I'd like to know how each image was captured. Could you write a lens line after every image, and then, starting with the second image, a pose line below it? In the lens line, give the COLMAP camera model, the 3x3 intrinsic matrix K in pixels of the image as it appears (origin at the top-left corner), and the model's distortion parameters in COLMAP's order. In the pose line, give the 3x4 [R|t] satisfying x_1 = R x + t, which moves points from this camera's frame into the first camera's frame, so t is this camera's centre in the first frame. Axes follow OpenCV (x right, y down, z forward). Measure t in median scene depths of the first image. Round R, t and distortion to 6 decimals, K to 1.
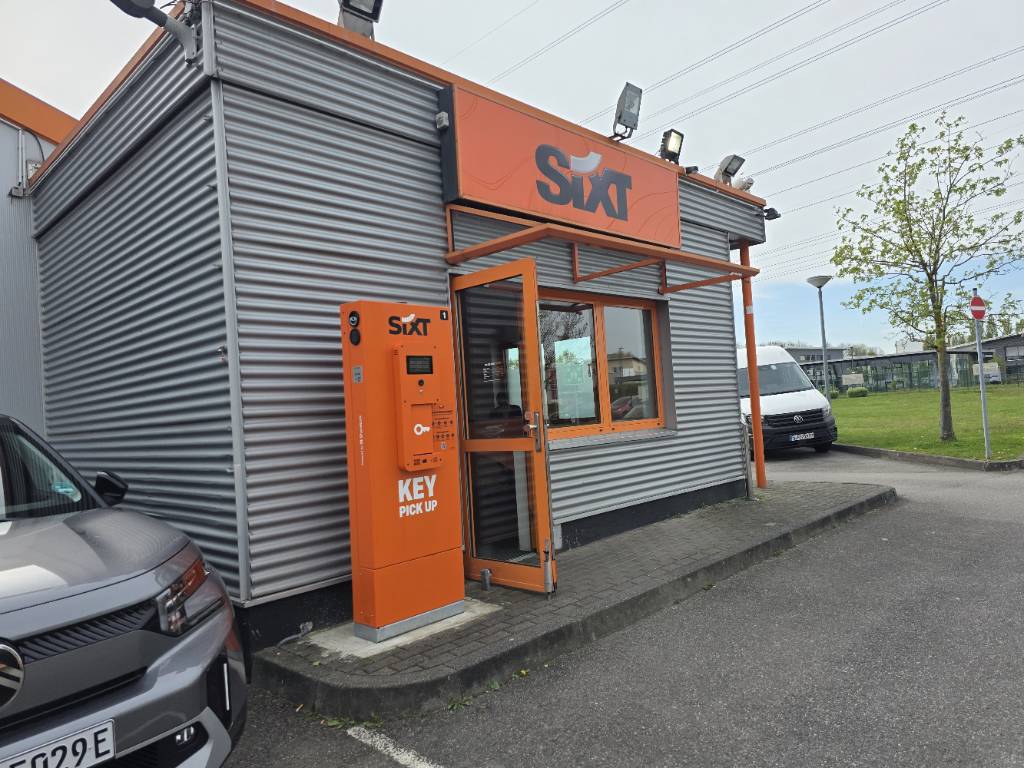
lens RADIAL K [[687.8, 0, 521.3], [0, 687.8, 386.8], [0, 0, 1]] dist [0.066111, -0.061199]
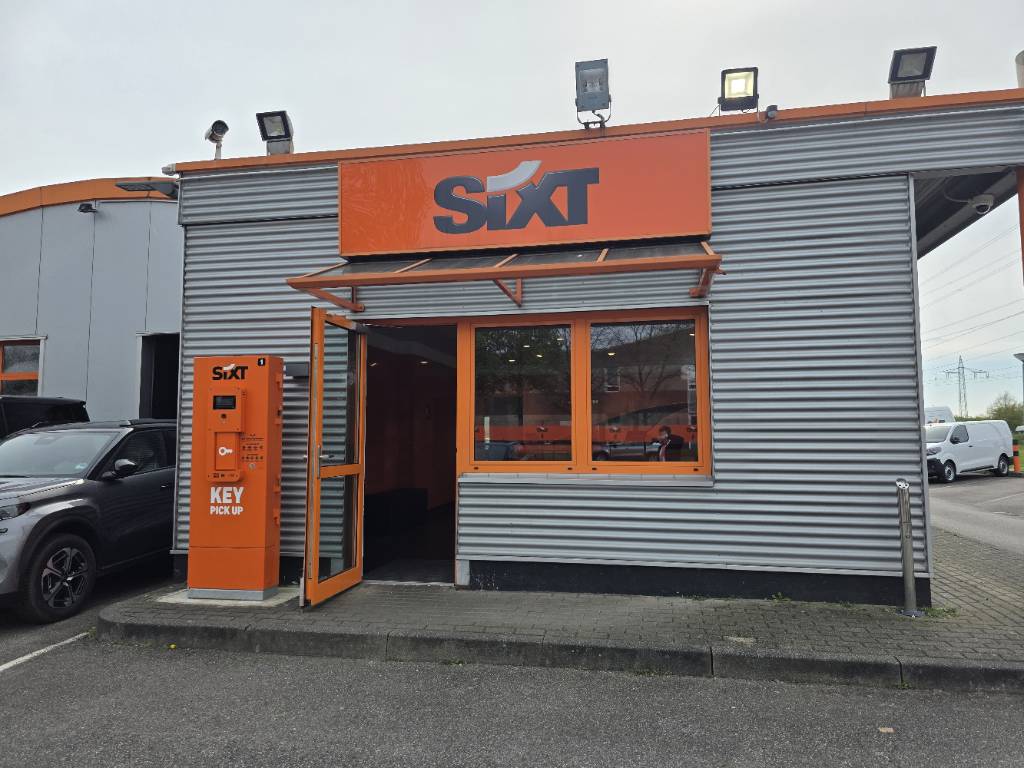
lens RADIAL K [[687.8, 0, 525.1], [0, 687.8, 382.5], [0, 0, 1]] dist [0.066111, -0.061199]
pose [[0.538542, -0.004481, -0.842587, 1.223608], [-0.003535, 0.999965, -0.007578, -0.058566], [0.842591, 0.007060, 0.538507, 0.721885]]
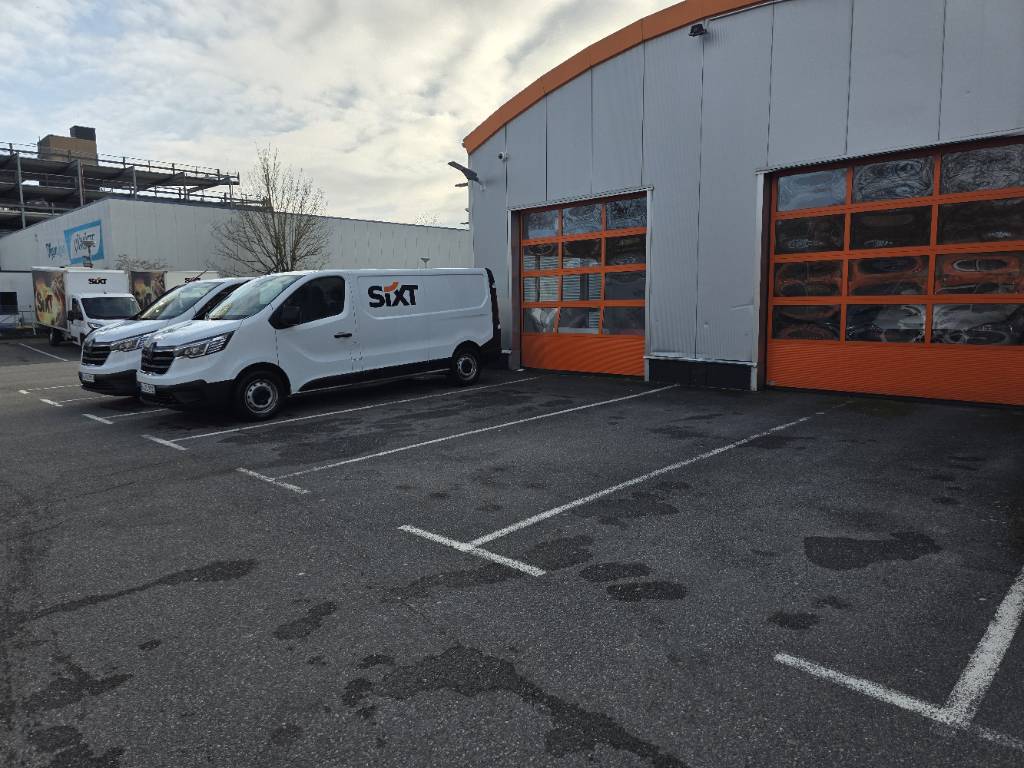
lens RADIAL K [[685.6, 0, 499.7], [0, 685.6, 376.8], [0, 0, 1]] dist [0.058060, -0.050789]
pose [[-0.016186, 0.180214, -0.983494, 0.609389], [0.053387, 0.982376, 0.179131, -0.048990], [0.998443, -0.049606, -0.025521, 0.100921]]
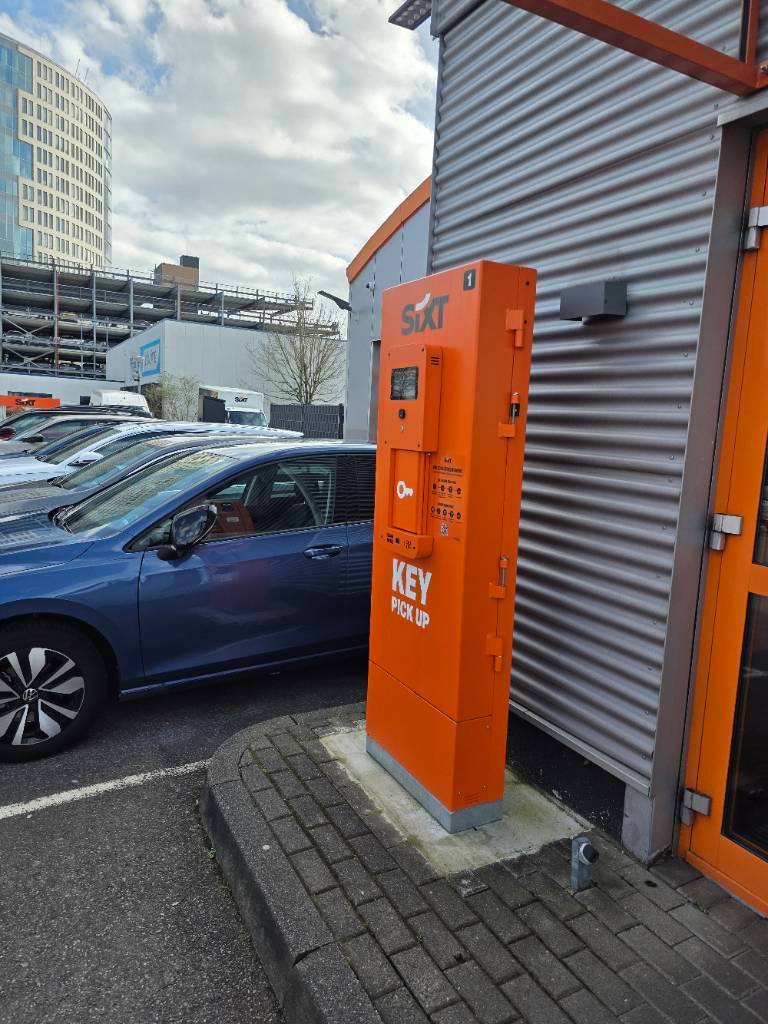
lens RADIAL K [[687.8, 0, 379.6], [0, 687.8, 502.9], [0, 0, 1]] dist [0.066111, -0.061199]
pose [[-0.321417, 0.158064, -0.933652, 0.412930], [-0.000908, 0.985918, 0.167225, -0.027518], [0.946937, 0.054597, -0.316747, 1.108503]]
